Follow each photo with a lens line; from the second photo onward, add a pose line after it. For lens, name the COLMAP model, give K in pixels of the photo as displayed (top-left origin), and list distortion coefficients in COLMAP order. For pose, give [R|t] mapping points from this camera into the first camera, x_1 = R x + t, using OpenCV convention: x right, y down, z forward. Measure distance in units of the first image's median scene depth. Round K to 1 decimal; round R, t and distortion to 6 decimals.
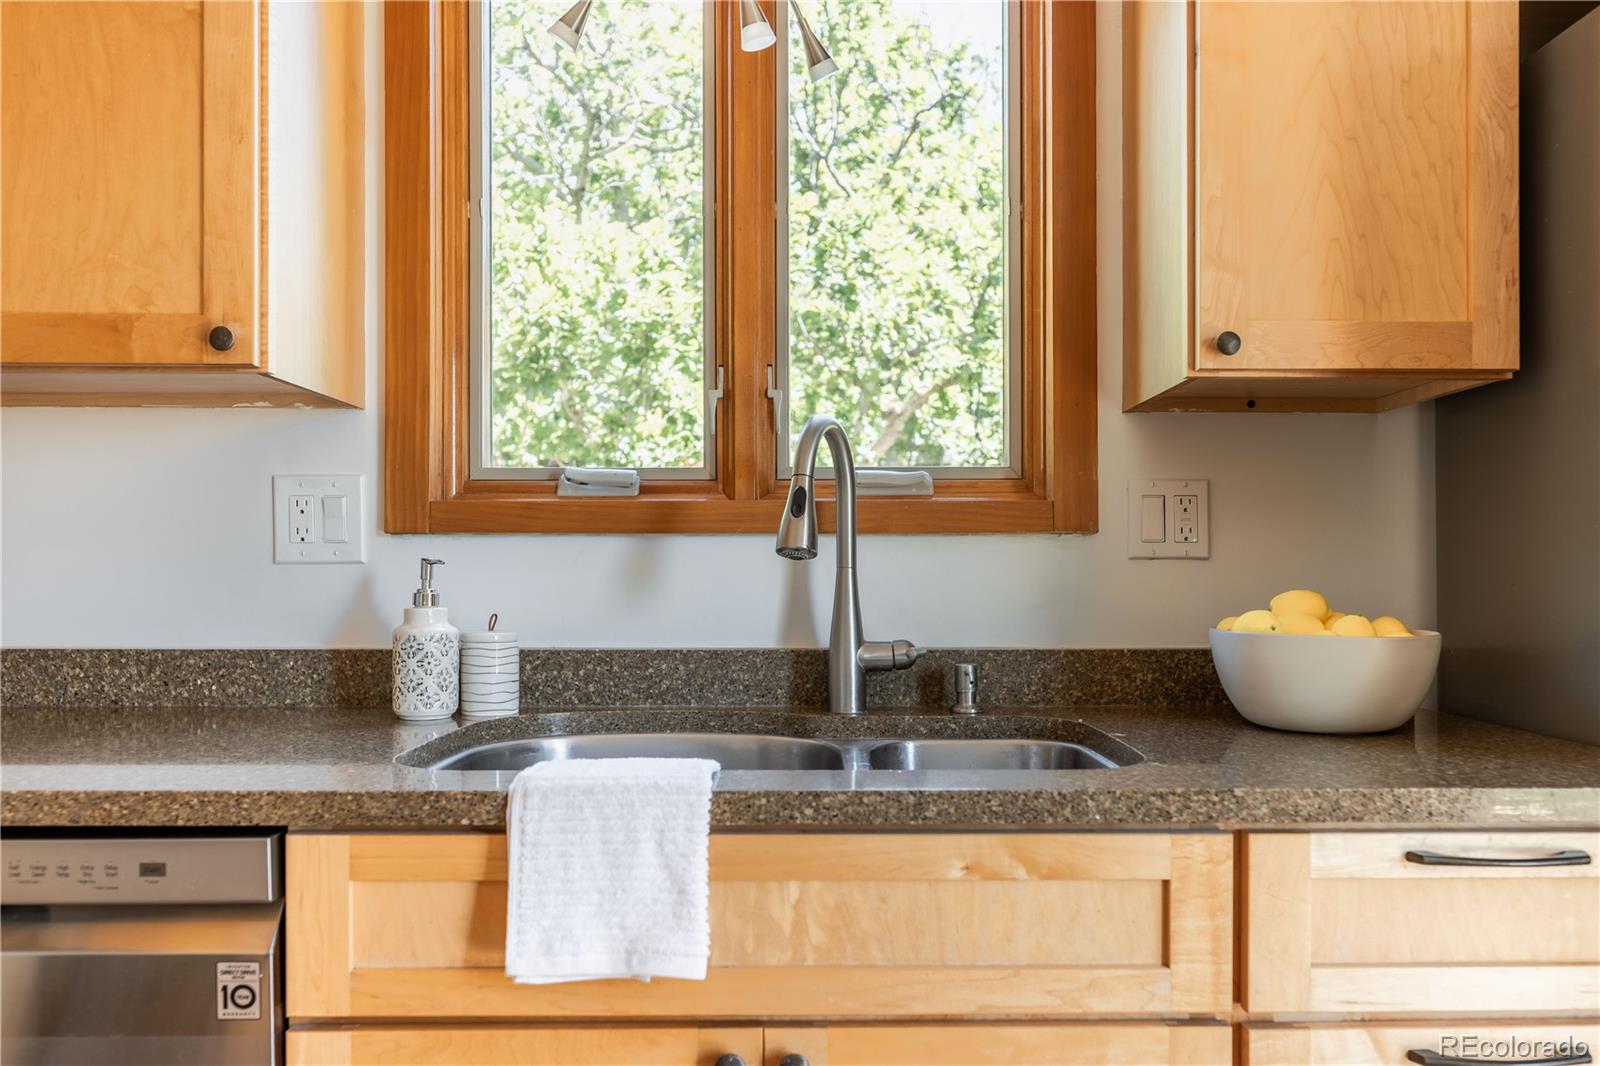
lens RADIAL K [[1164.2, 0, 819.8], [0, 1164.2, 578.1], [0, 0, 1]] dist [-0.002477, -0.000929]
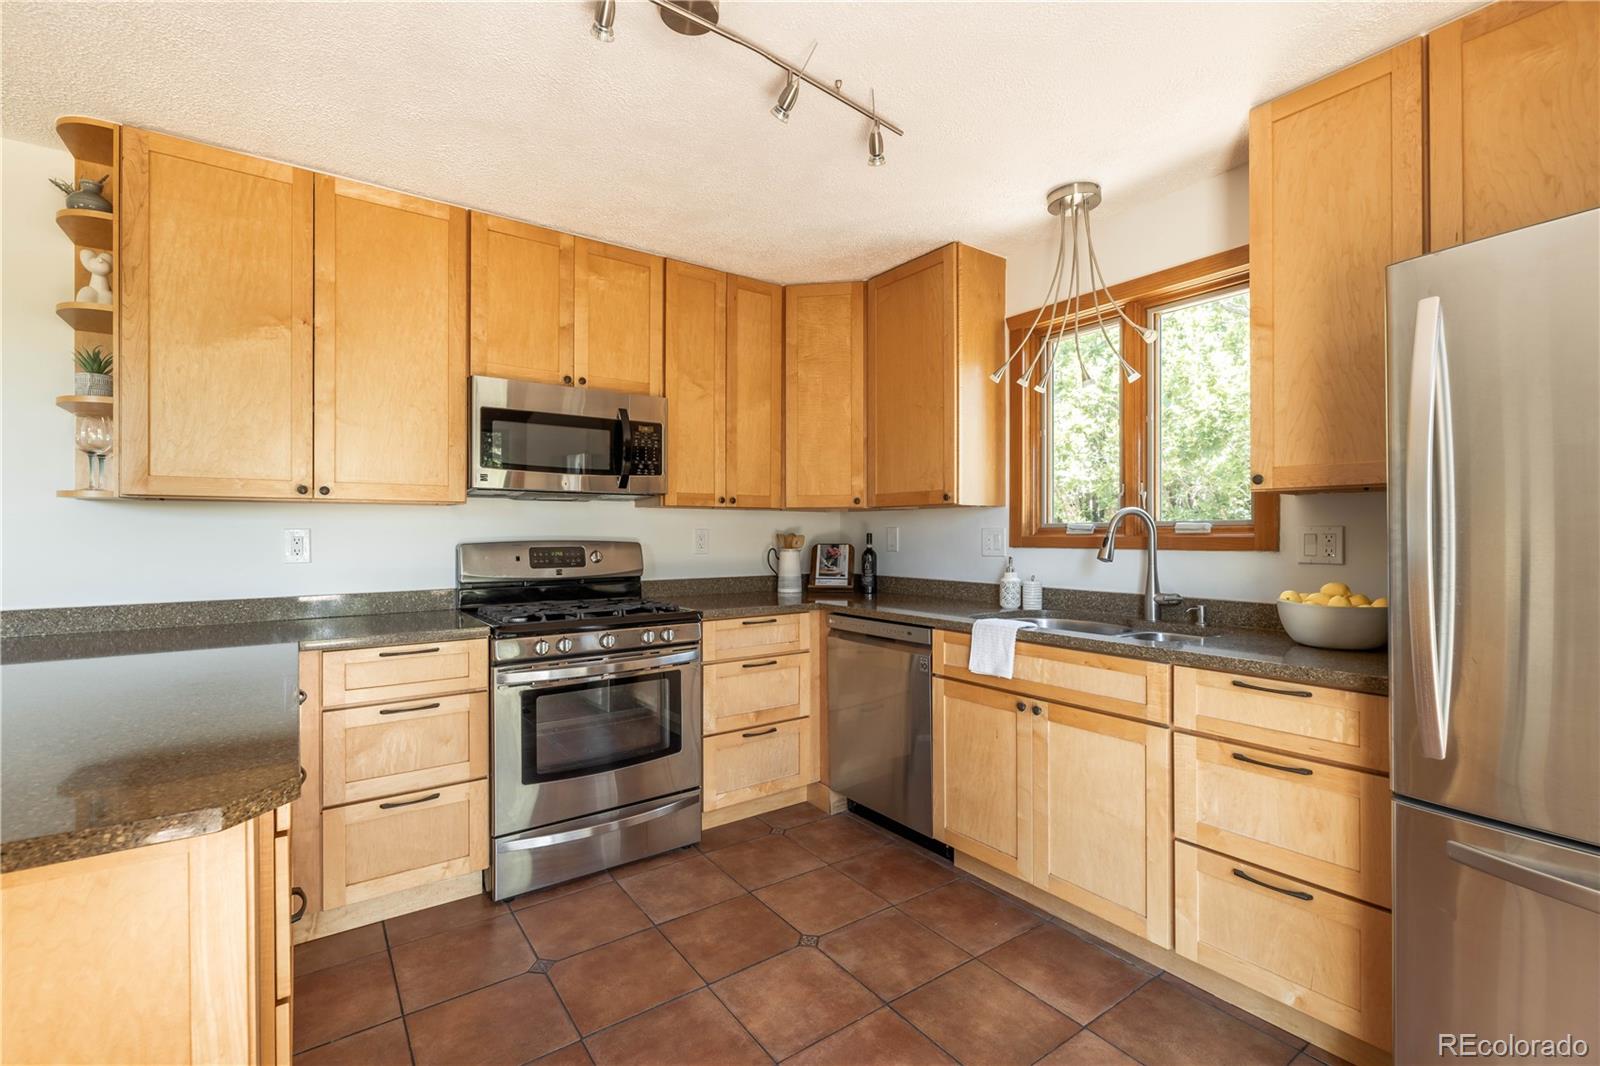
lens RADIAL K [[696.0, 0, 798.3], [0, 696.0, 532.2], [0, 0, 1]] dist [0.001676, -0.000366]
pose [[0.573796, -0.002702, -0.818994, 0.838163], [-0.000111, 0.999994, -0.003376, -0.074225], [0.818998, 0.002028, 0.573793, -0.524840]]
